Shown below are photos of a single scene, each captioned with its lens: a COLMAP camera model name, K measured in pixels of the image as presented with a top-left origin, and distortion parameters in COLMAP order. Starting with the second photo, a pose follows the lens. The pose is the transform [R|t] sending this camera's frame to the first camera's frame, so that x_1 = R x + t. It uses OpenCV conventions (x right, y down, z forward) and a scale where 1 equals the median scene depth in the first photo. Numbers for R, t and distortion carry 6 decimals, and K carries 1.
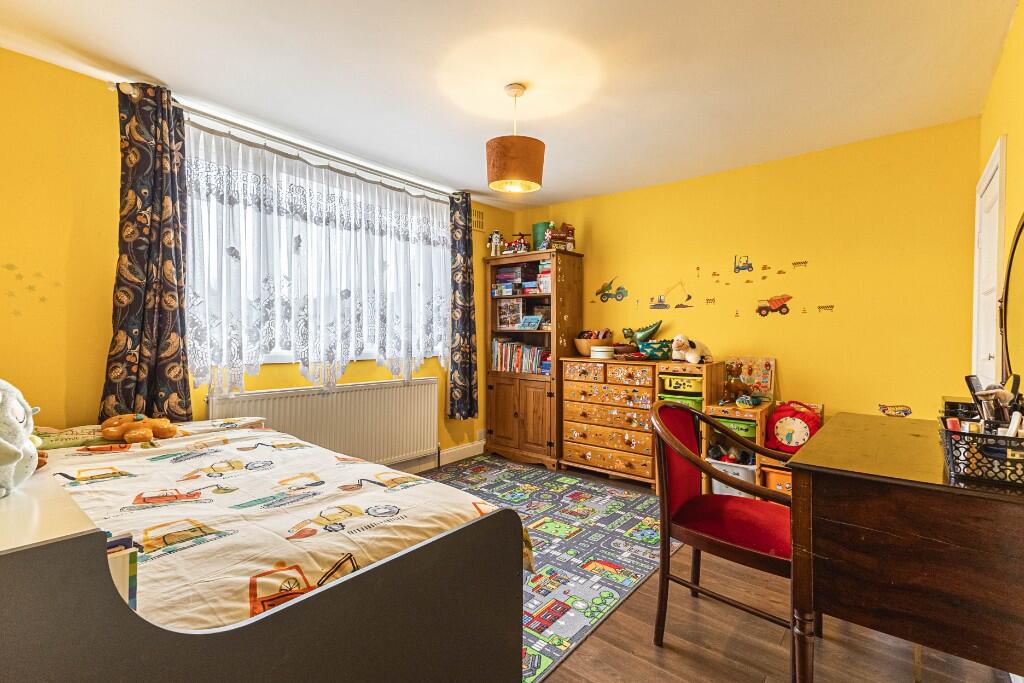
lens RADIAL K [[465.2, 0, 511.7], [0, 465.2, 338.2], [0, 0, 1]] dist [0.012401, -0.000289]
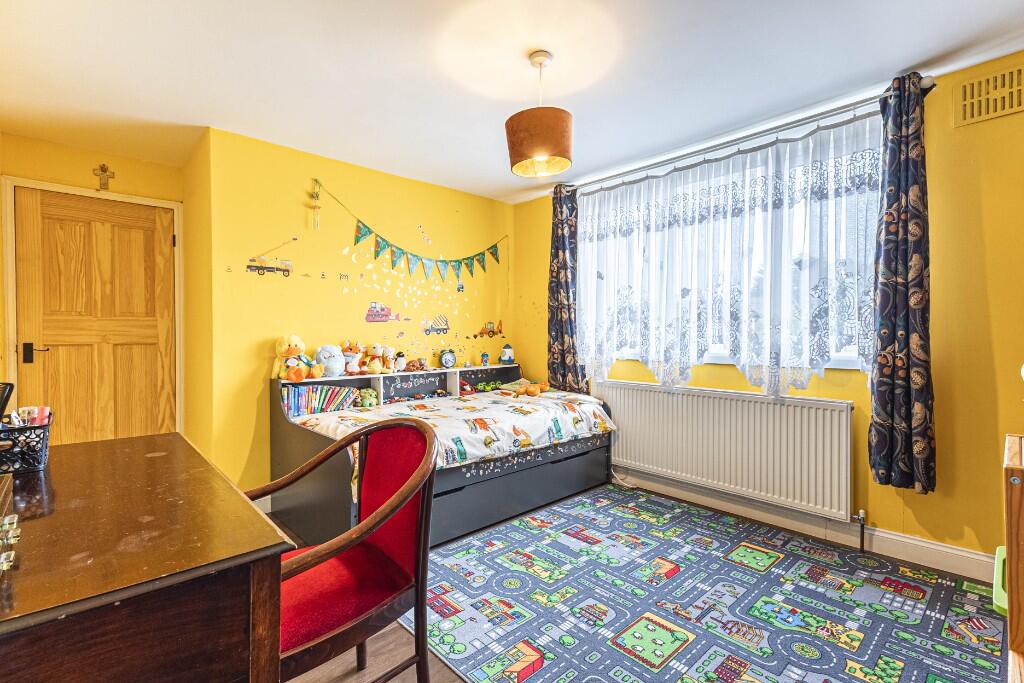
lens RADIAL K [[465.2, 0, 512.3], [0, 465.2, 343.7], [0, 0, 1]] dist [0.012401, -0.000289]
pose [[-0.136190, 0.008404, -0.990647, 0.639484], [-0.011351, 0.999885, 0.010043, 0.003726], [0.990618, 0.012613, -0.136079, 0.769330]]
